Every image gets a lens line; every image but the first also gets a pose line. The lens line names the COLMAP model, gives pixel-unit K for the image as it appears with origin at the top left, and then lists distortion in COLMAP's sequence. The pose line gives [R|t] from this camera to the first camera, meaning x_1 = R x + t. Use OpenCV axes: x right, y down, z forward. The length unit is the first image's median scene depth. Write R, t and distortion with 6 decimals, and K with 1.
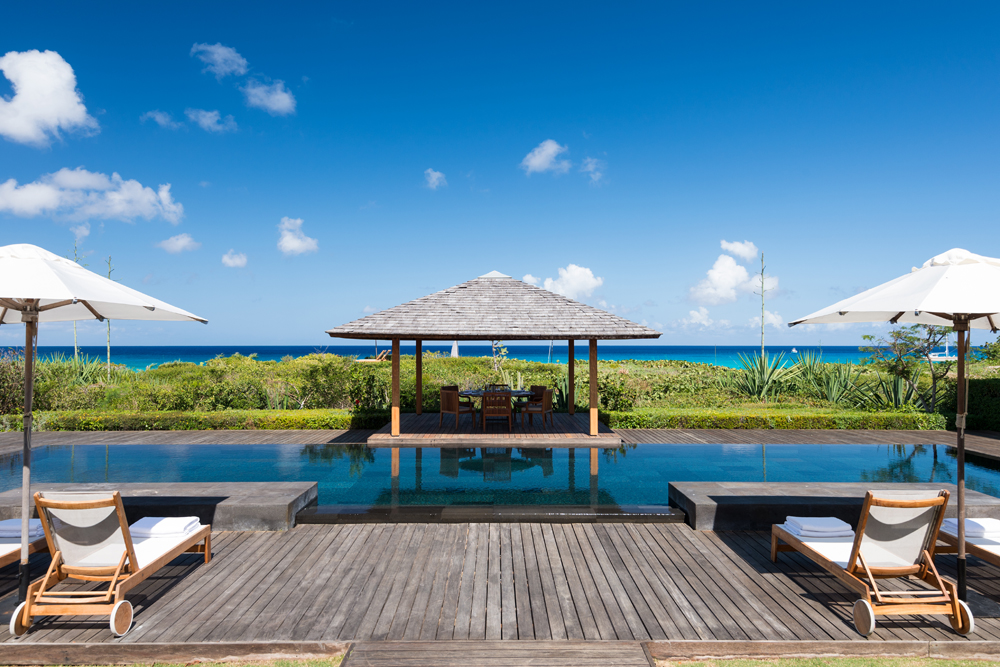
lens RADIAL K [[657.0, 0, 500.0], [0, 657.0, 333.5], [0, 0, 1]] dist [0.007914, -0.000816]
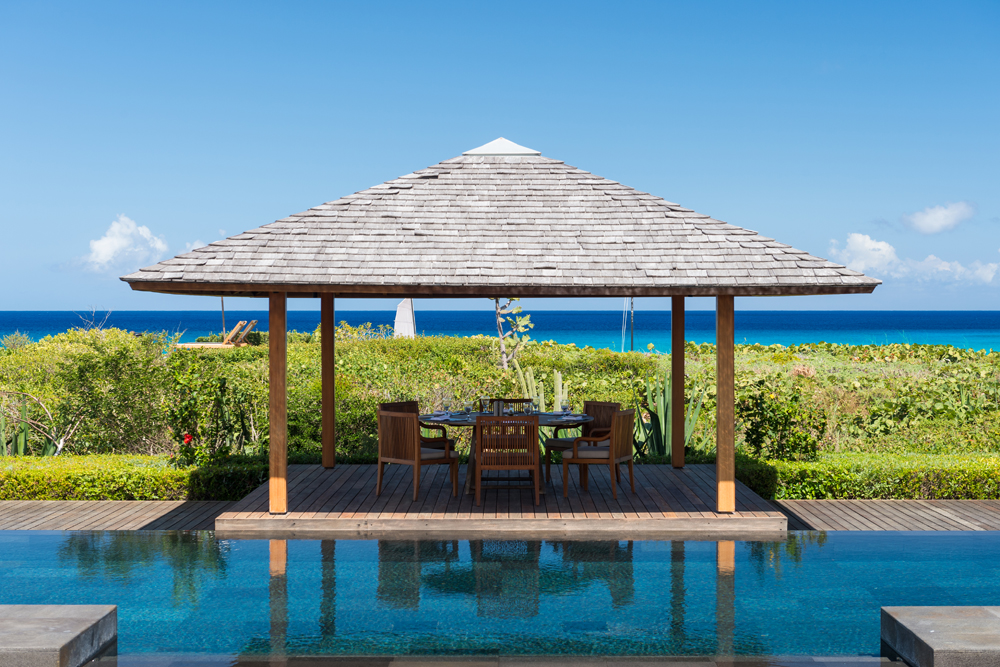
lens RADIAL K [[1572.0, 0, 500.0], [0, 1572.0, 333.5], [0, 0, 1]] dist [-0.009534, -0.036153]
pose [[0.999958, -0.000019, -0.009145, 0.000363], [0.000320, 0.999457, 0.032944, -0.000320], [0.009139, -0.032945, 0.999415, -0.045335]]
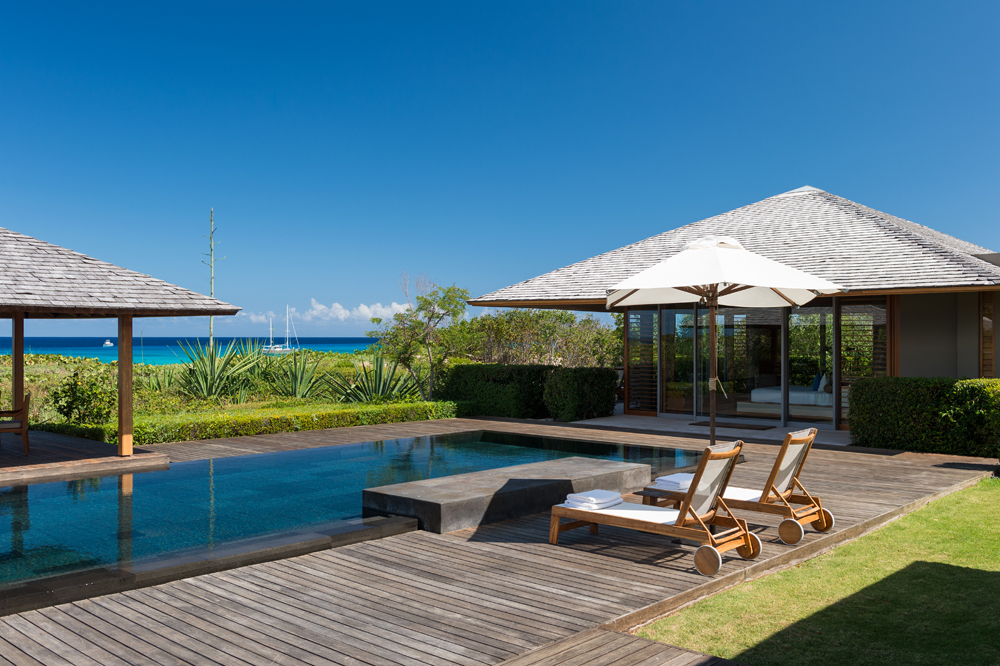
lens RADIAL K [[898.8, 0, 500.0], [0, 898.8, 333.0], [0, 0, 1]] dist [-0.001802, -0.008382]
pose [[0.683532, 0.003331, 0.729913, -0.222555], [-0.014558, 0.999853, 0.009069, 0.010415], [-0.729776, -0.016825, 0.683480, 0.062739]]
